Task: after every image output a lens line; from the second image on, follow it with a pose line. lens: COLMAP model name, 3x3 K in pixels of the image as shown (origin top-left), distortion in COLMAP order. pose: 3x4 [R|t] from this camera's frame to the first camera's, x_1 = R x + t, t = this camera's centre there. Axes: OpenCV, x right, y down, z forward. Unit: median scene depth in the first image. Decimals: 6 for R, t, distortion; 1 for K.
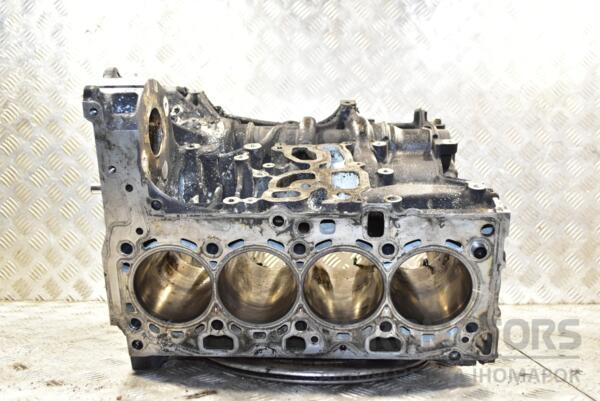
lens RADIAL K [[602.5, 0, 303.3], [0, 602.5, 199.2], [0, 0, 1]] dist [-0.000262, 0.000000]
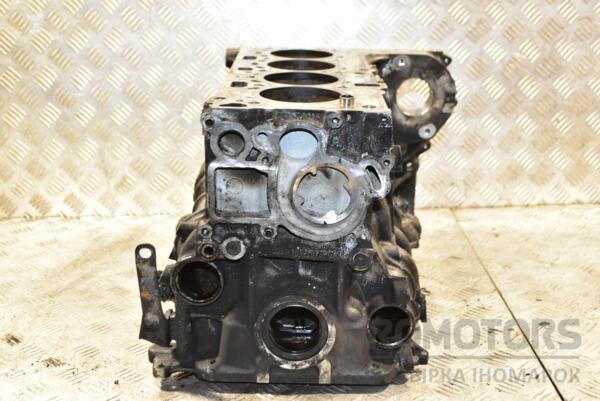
lens RADIAL K [[834.5, 0, 300.8], [0, 834.5, 200.8], [0, 0, 1]] dist [0.007904, 0.000000]
pose [[0.999527, -0.030572, -0.003345, 0.024014], [0.030192, 0.954696, 0.296047, -0.209102], [-0.005857, -0.296008, 0.955168, -0.180960]]
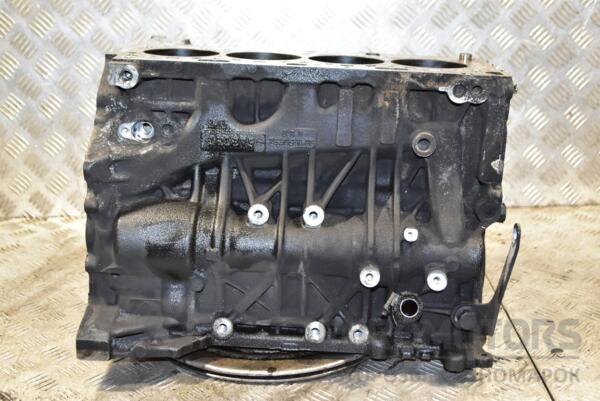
lens RADIAL K [[857.7, 0, 297.8], [0, 857.7, 199.5], [0, 0, 1]] dist [0.000746, 0.000000]
pose [[0.999629, -0.026948, -0.004013, 0.036929], [0.026812, 0.946817, 0.320653, -0.216518], [-0.004841, -0.320642, 0.947188, -0.099392]]
